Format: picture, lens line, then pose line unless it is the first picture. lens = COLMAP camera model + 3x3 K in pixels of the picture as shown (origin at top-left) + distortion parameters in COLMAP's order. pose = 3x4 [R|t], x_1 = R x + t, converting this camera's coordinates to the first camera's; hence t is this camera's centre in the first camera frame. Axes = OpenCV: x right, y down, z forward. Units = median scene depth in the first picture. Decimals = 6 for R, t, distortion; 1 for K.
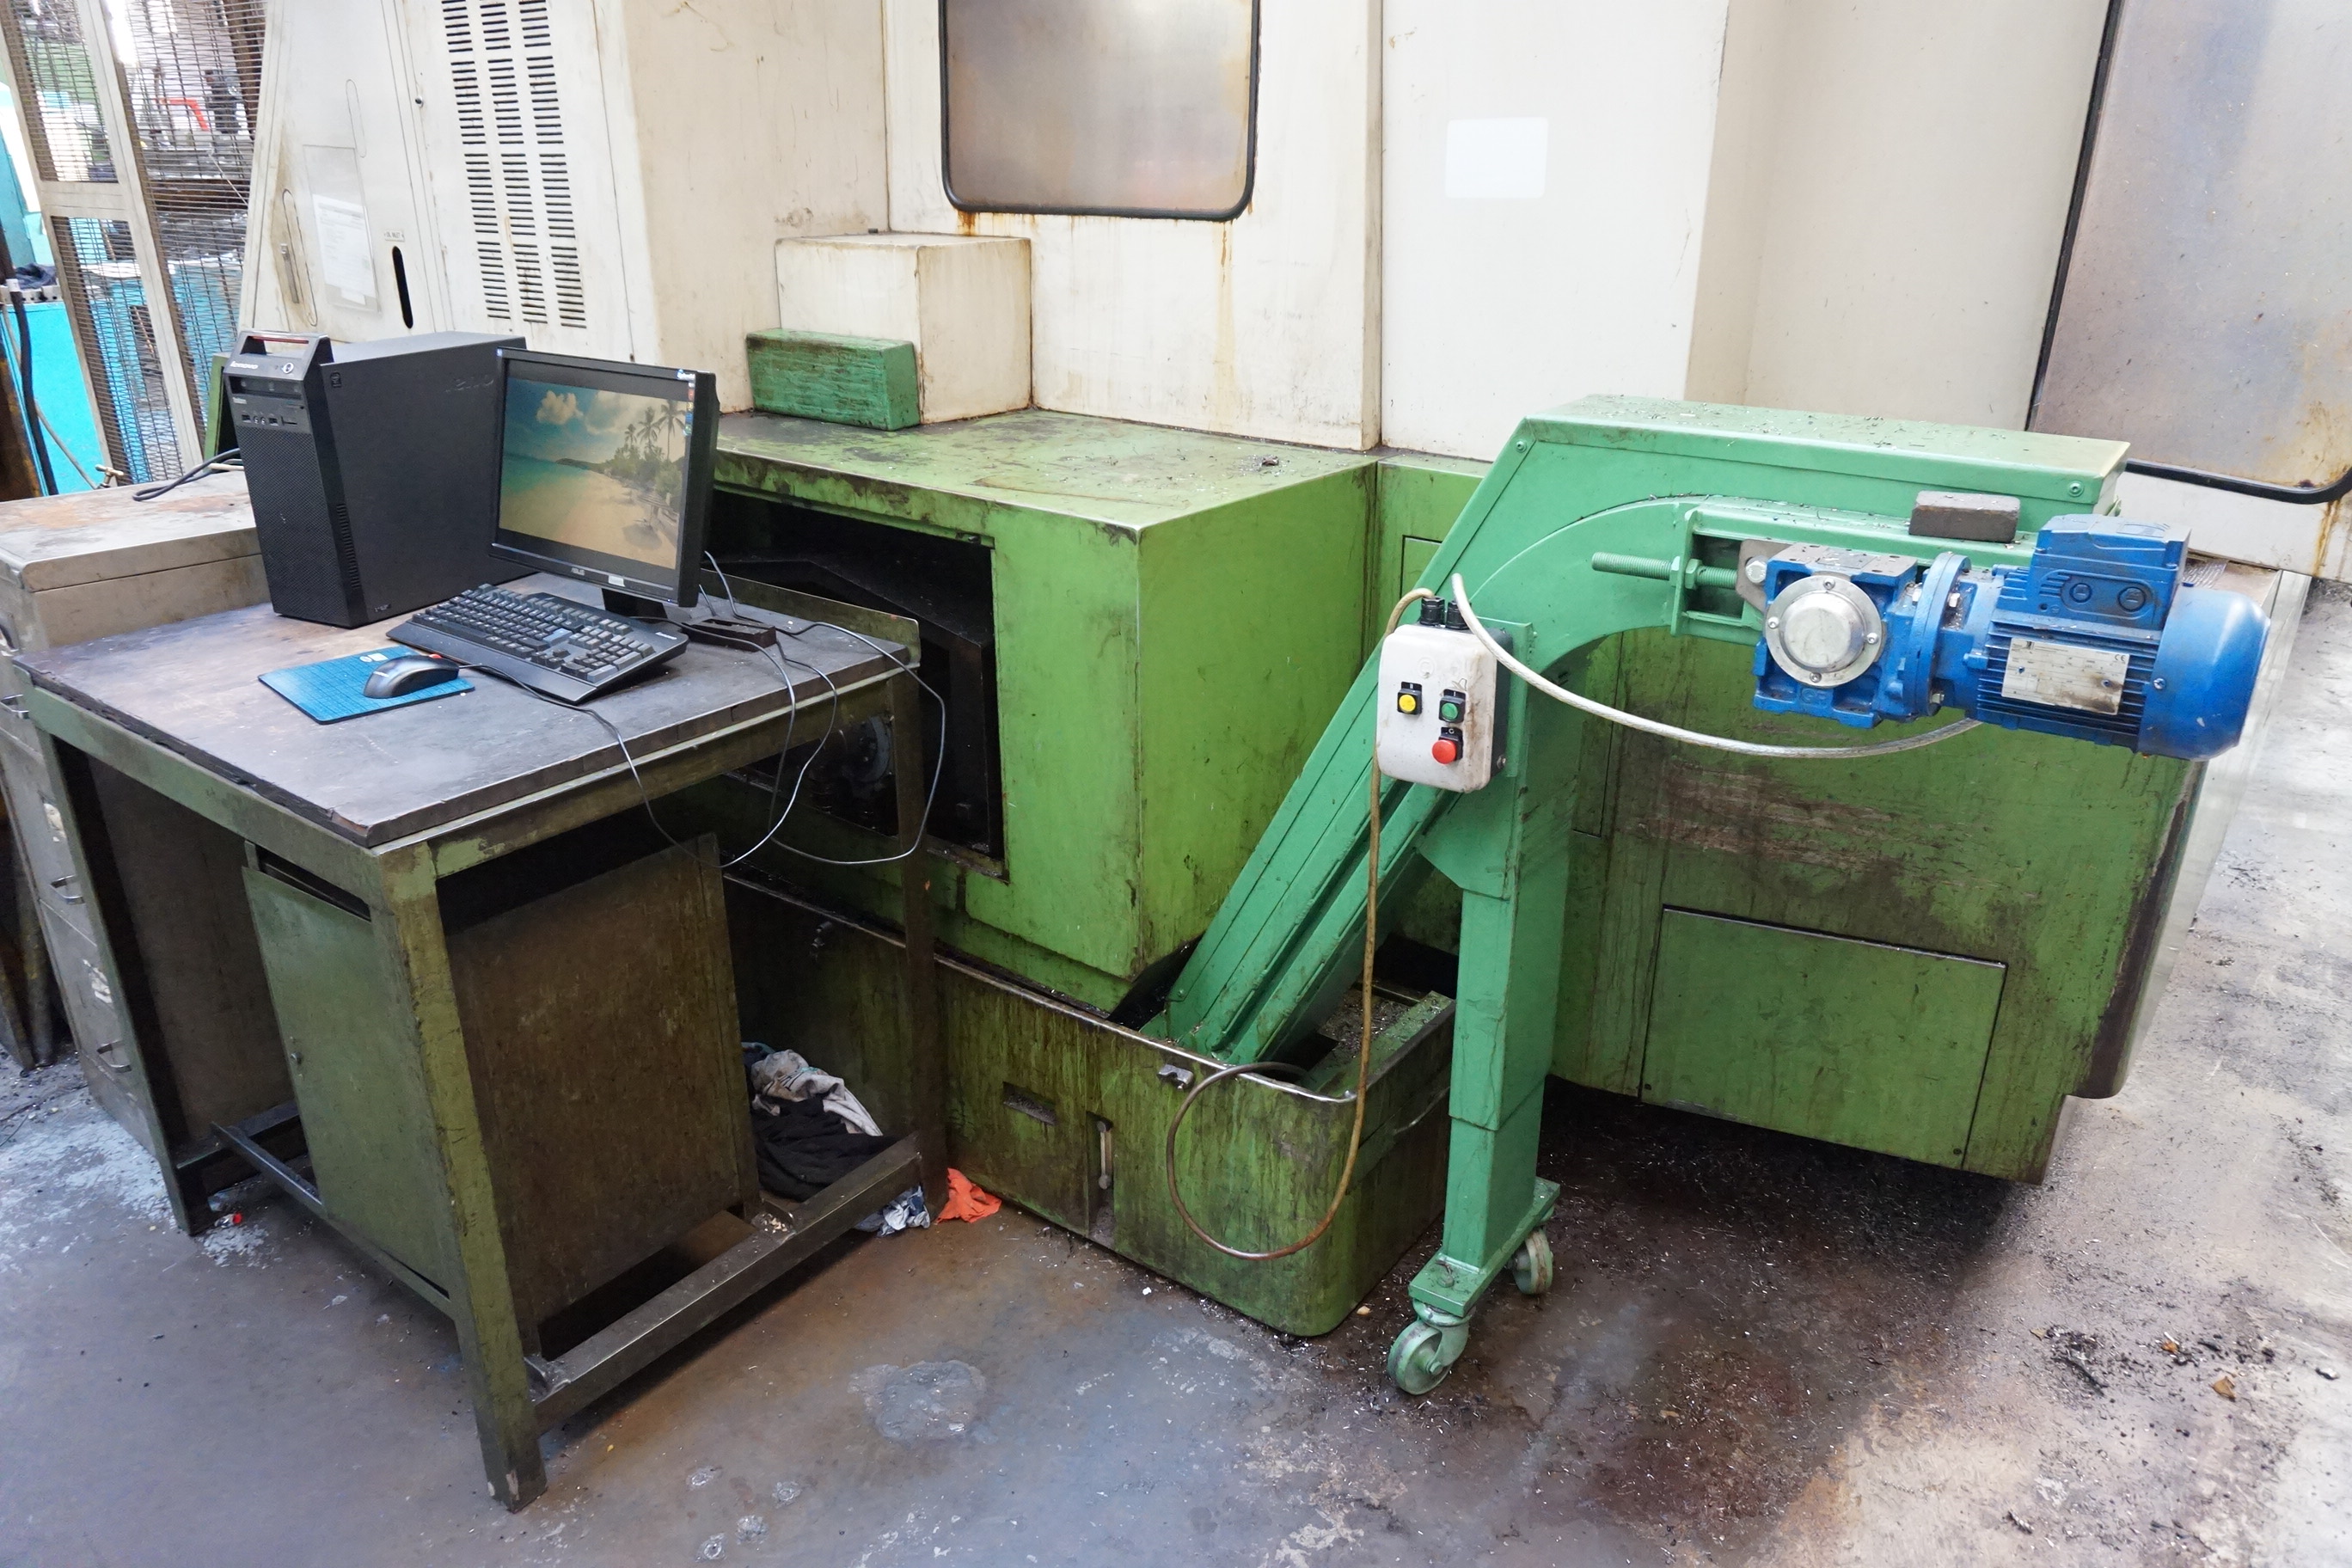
lens RADIAL K [[1583.1, 0, 1176.0], [0, 1583.1, 784.0], [0, 0, 1]] dist [-0.024600, 0.000547]
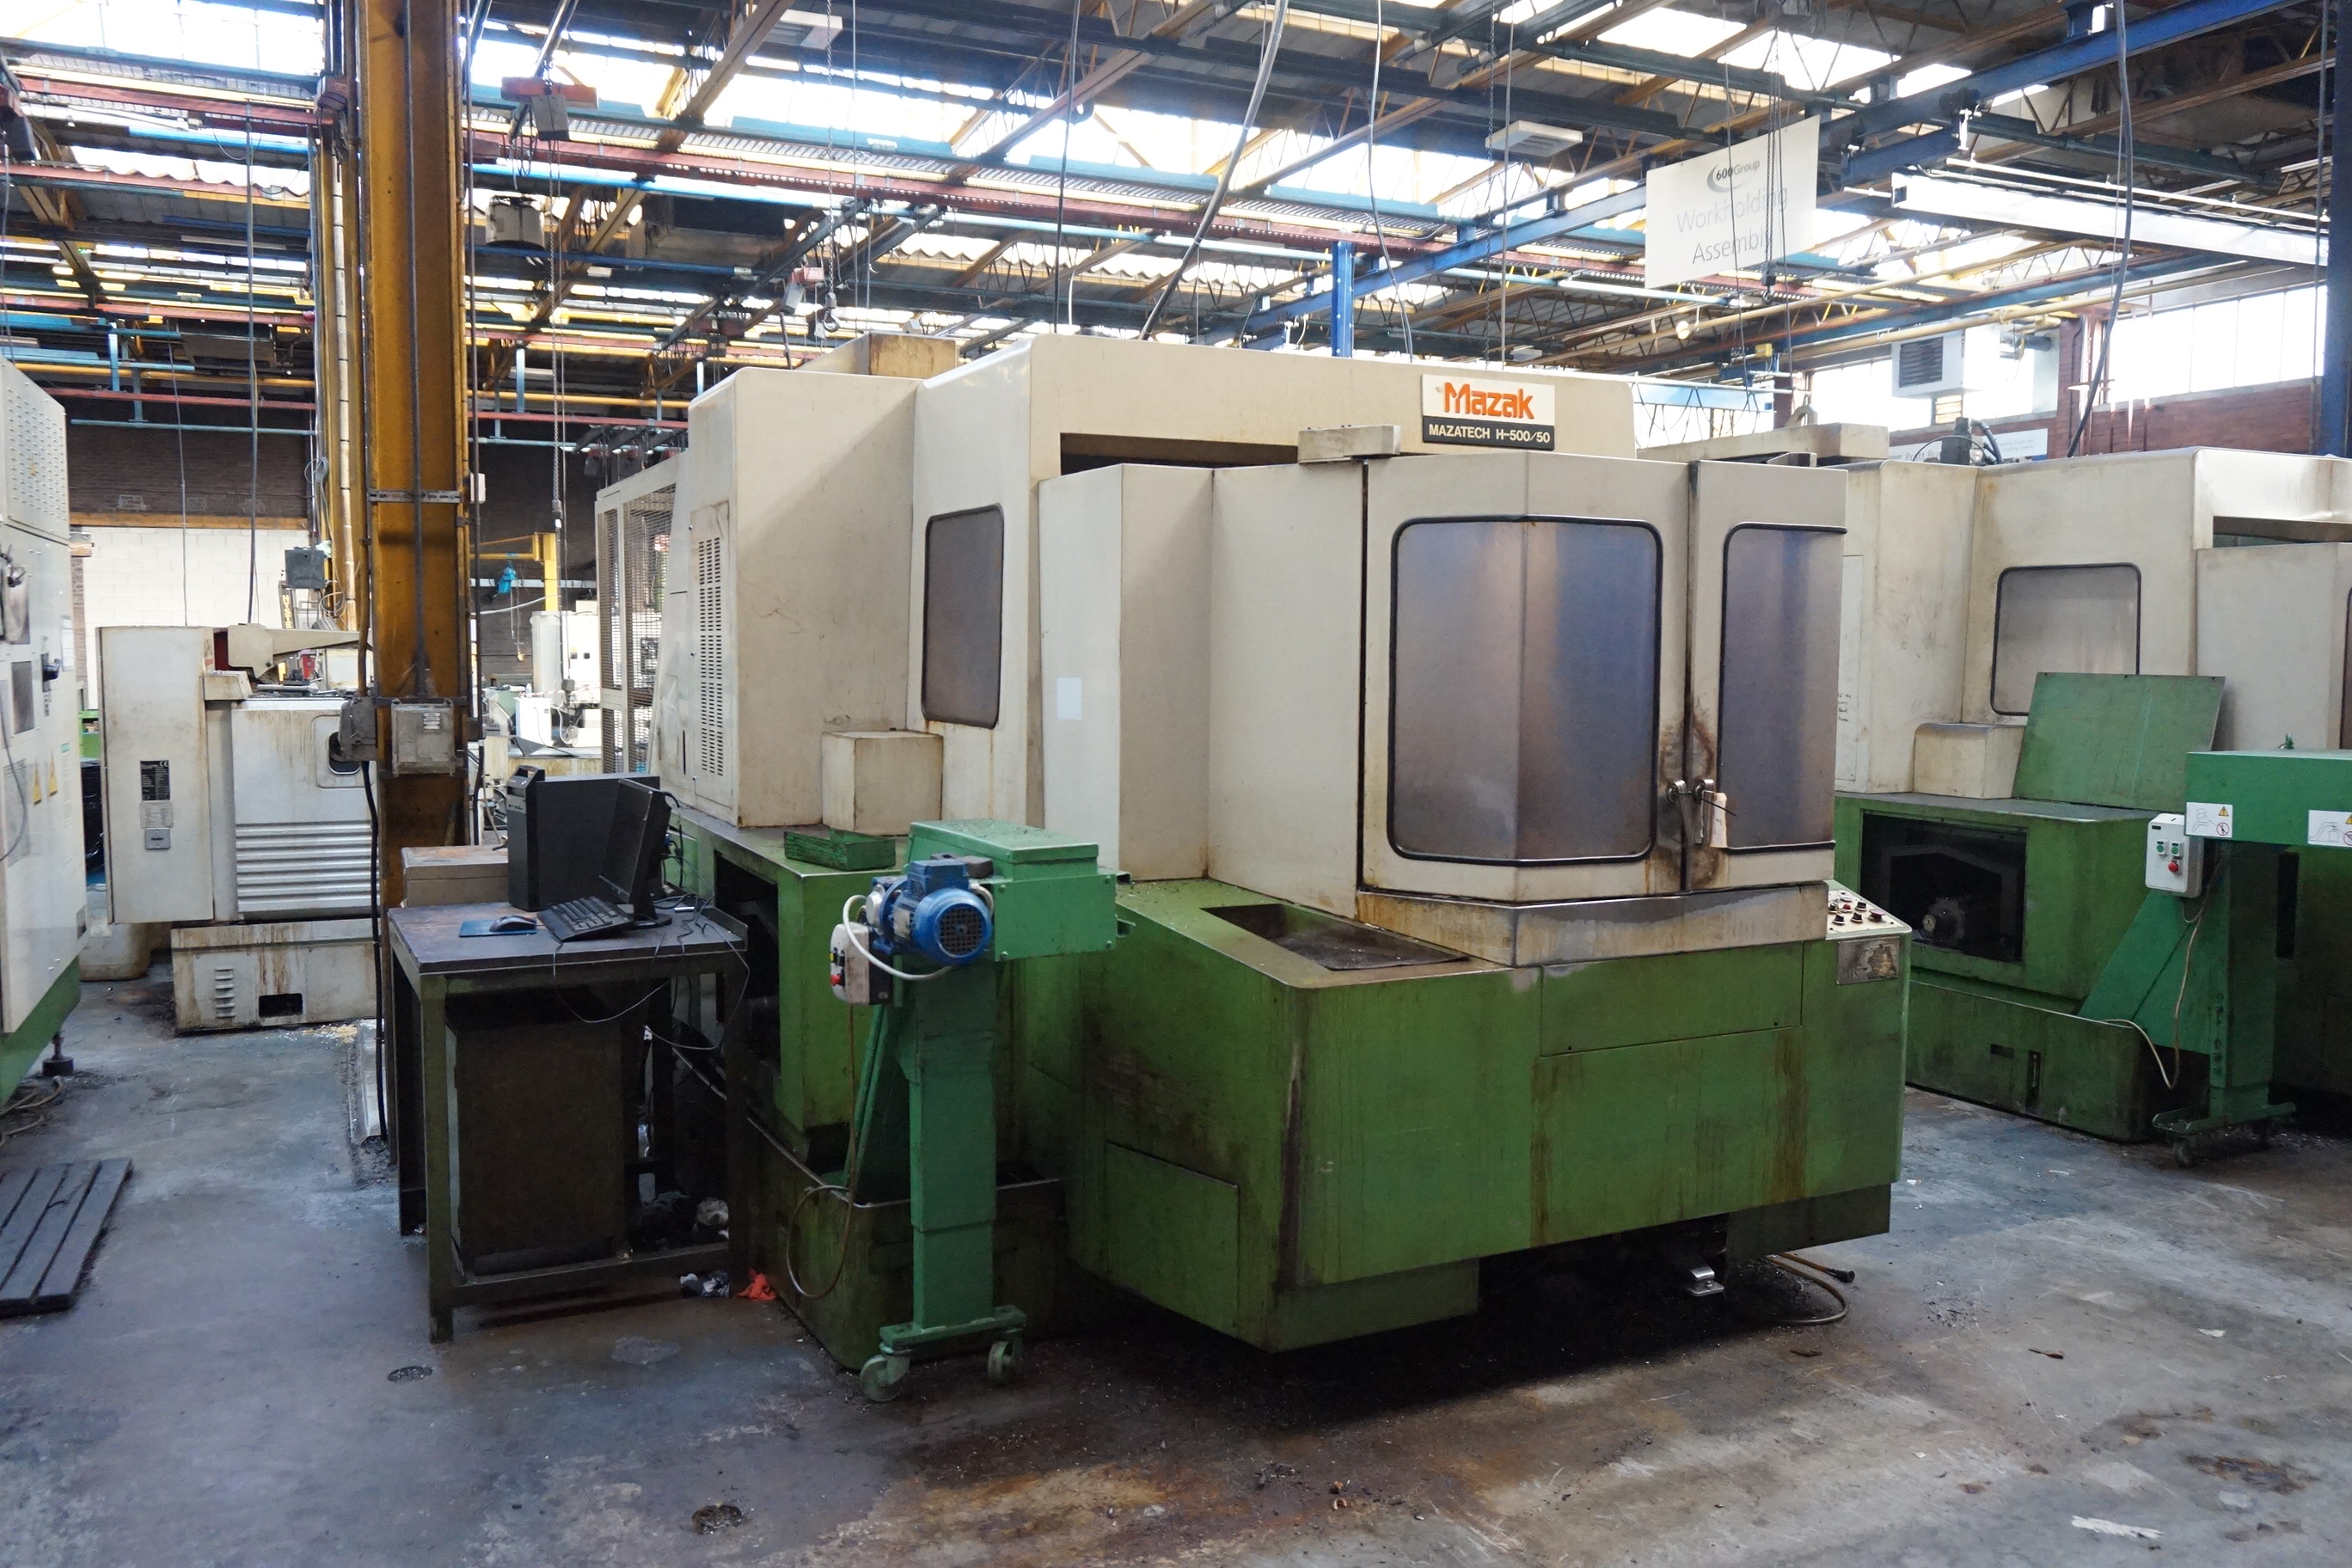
lens RADIAL K [[1809.6, 0, 1176.0], [0, 1809.6, 784.0], [0, 0, 1]] dist [-0.032279, 0.024694]
pose [[0.898854, 0.037731, -0.436621, 1.043839], [-0.167784, 0.950007, -0.263315, 0.183775], [0.404858, 0.309940, 0.860248, -0.586103]]
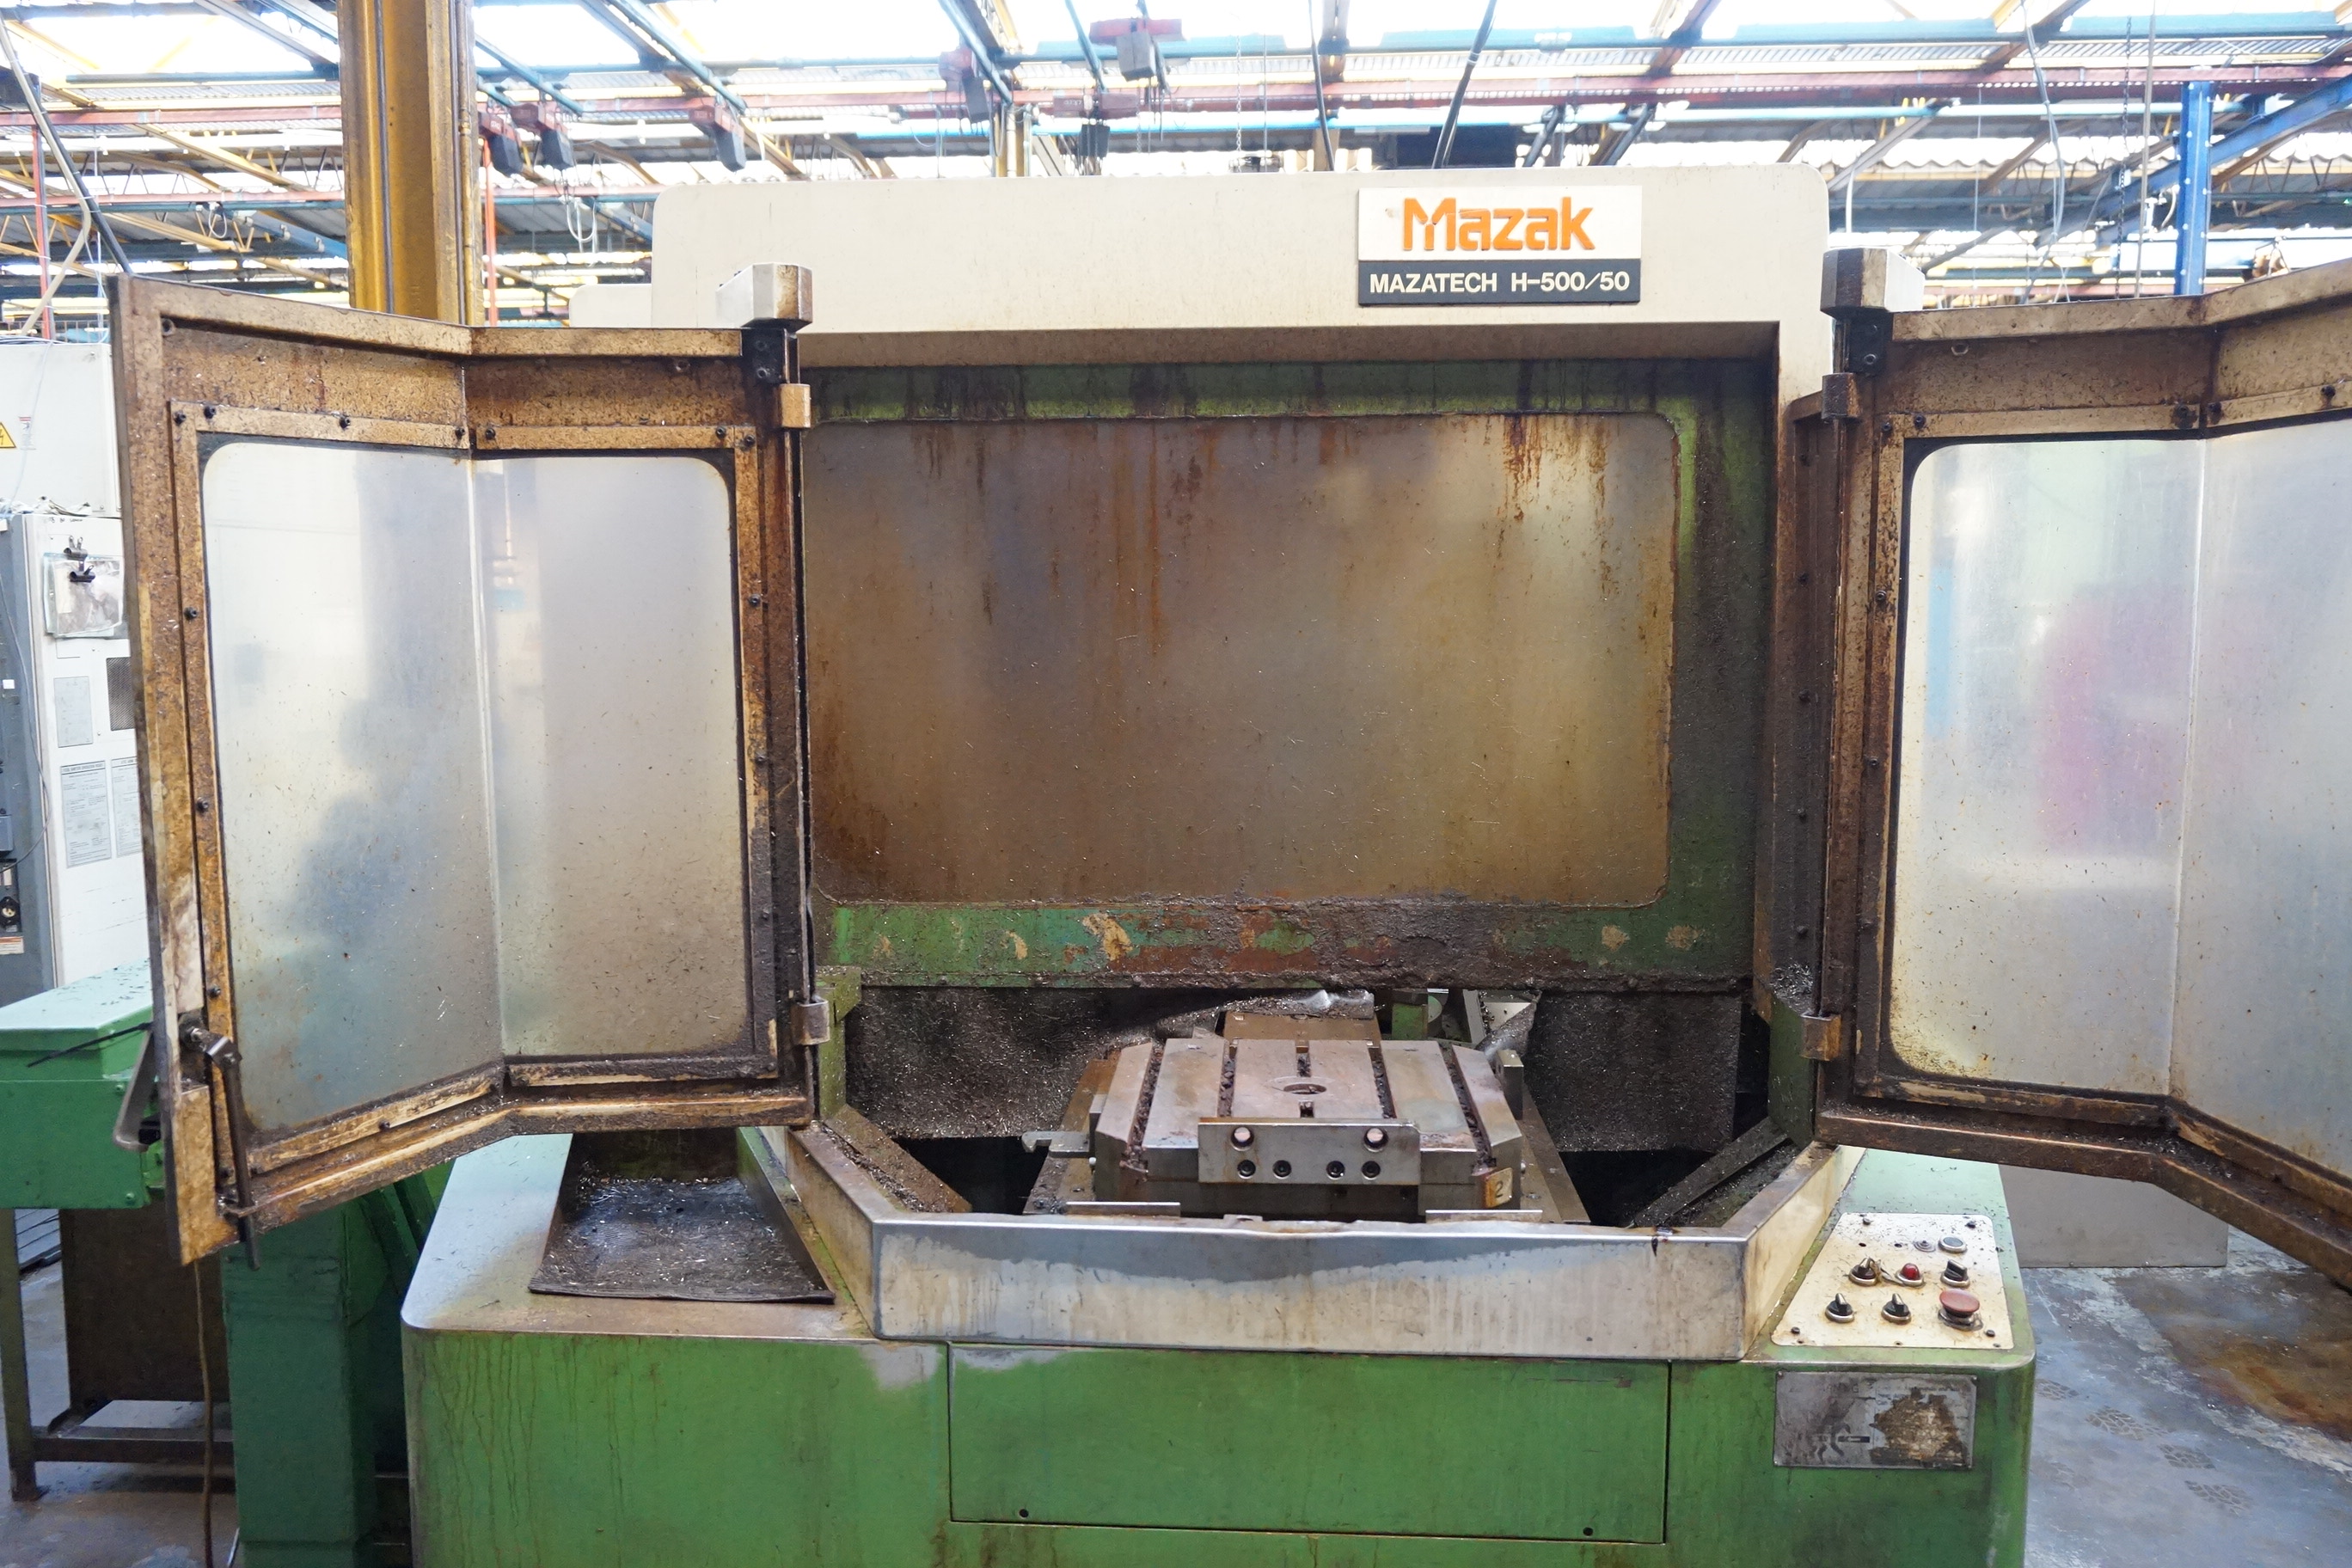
lens RADIAL K [[1809.6, 0, 1176.0], [0, 1809.6, 784.0], [0, 0, 1]] dist [-0.032279, 0.024694]
pose [[0.566655, 0.082389, -0.819826, 1.313883], [-0.306275, 0.944757, -0.116750, -0.293428], [0.764917, 0.317249, 0.560585, 0.498939]]
